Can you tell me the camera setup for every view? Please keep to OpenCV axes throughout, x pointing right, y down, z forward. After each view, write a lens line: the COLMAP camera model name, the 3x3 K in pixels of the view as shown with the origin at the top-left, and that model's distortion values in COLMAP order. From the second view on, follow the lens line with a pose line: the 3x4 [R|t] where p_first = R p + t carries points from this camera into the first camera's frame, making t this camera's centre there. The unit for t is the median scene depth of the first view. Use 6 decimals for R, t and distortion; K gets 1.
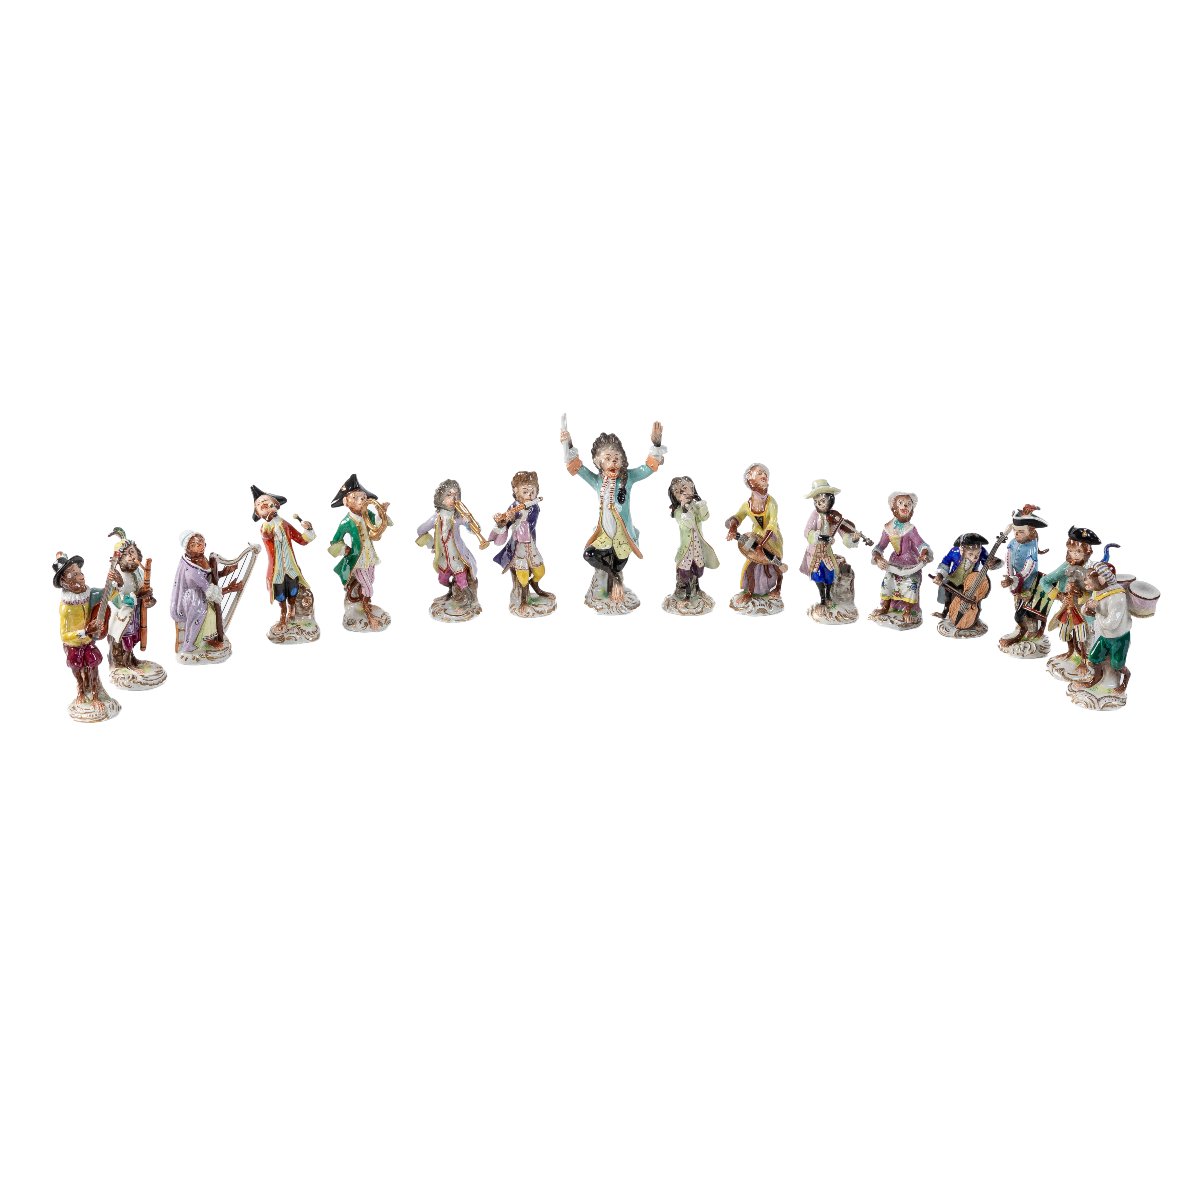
lens RADIAL K [[2177.5, 0, 600.0], [0, 2177.5, 600.0], [0, 0, 1]] dist [-0.022220, -0.026428]
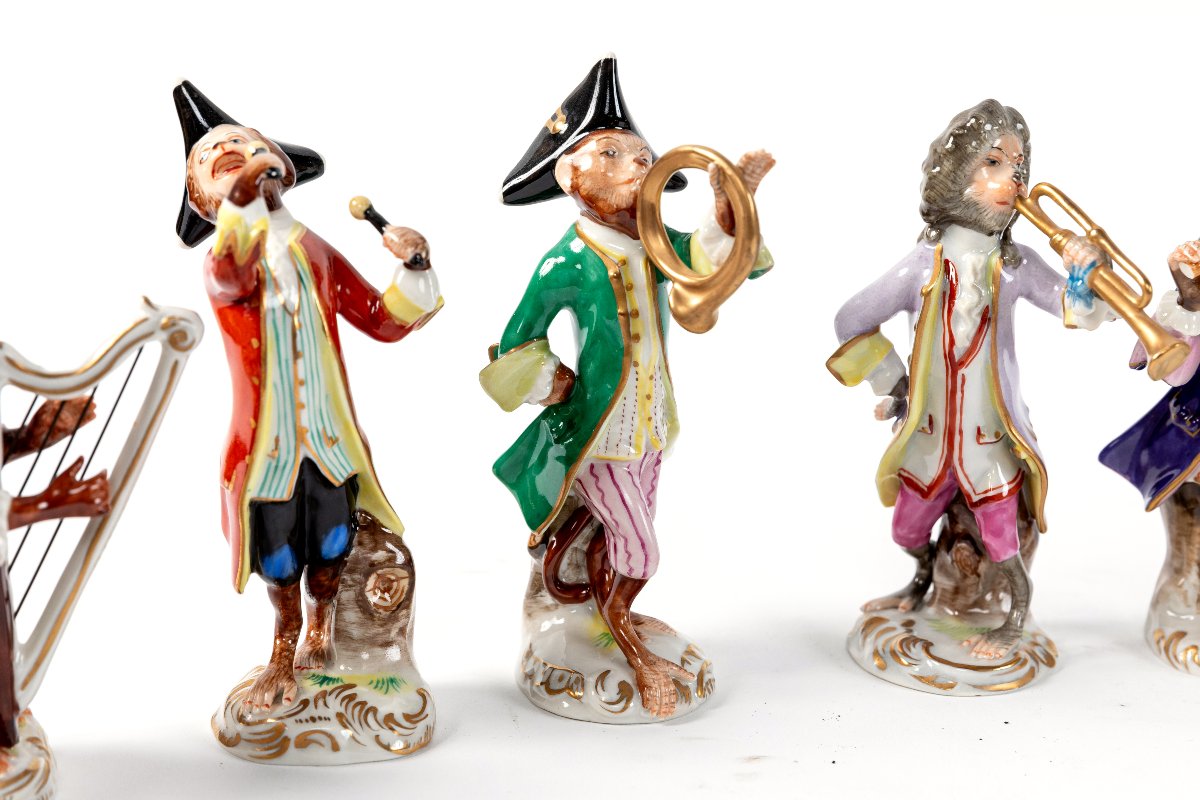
lens RADIAL K [[2397.6, 0, 600.0], [0, 2397.6, 400.0], [0, 0, 1]] dist [-0.016396, -0.063078]
pose [[0.999543, 0.029608, -0.006078, -0.109837], [-0.030133, 0.991840, -0.123875, 0.012137], [0.002361, 0.124002, 0.992279, 0.733815]]
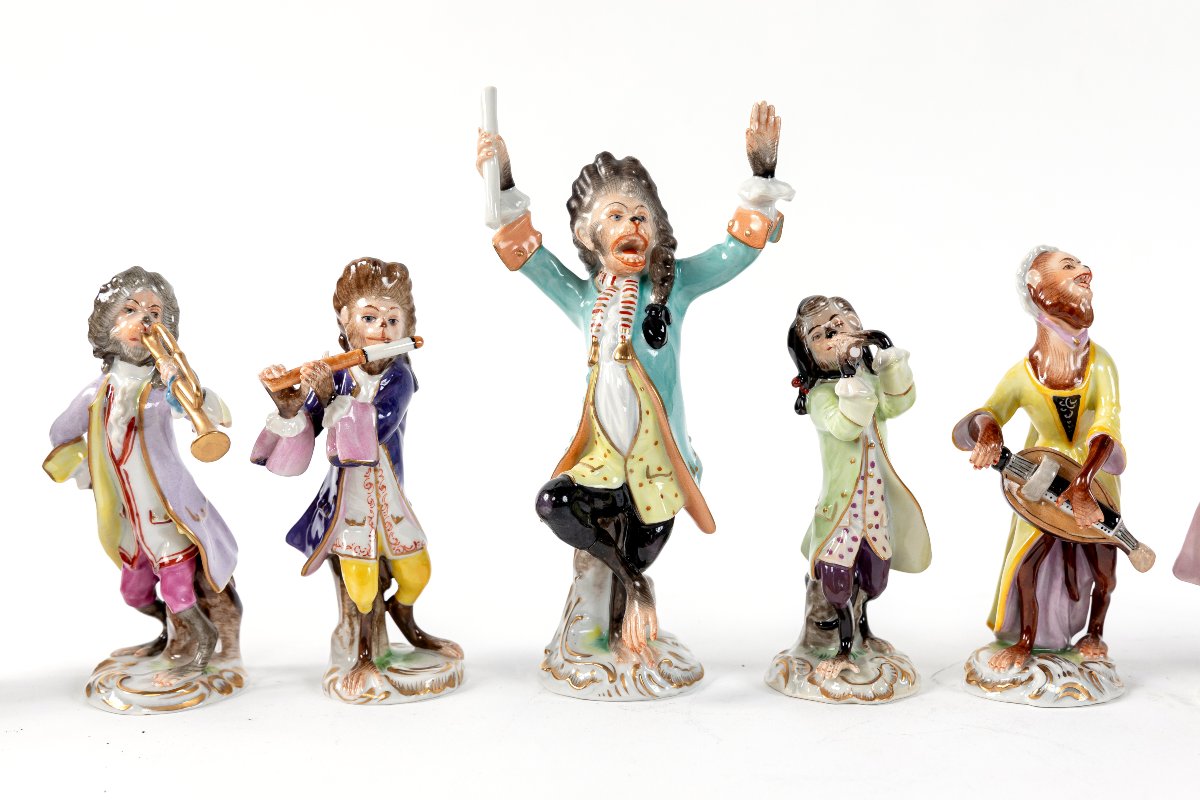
lens RADIAL K [[1524.3, 0, 600.0], [0, 1524.3, 400.0], [0, 0, 1]] dist [-0.000952, -0.011389]
pose [[0.999903, 0.013109, -0.004792, 0.002680], [-0.013897, 0.966897, -0.254787, 0.022383], [0.001294, 0.254829, 0.966985, 0.775130]]
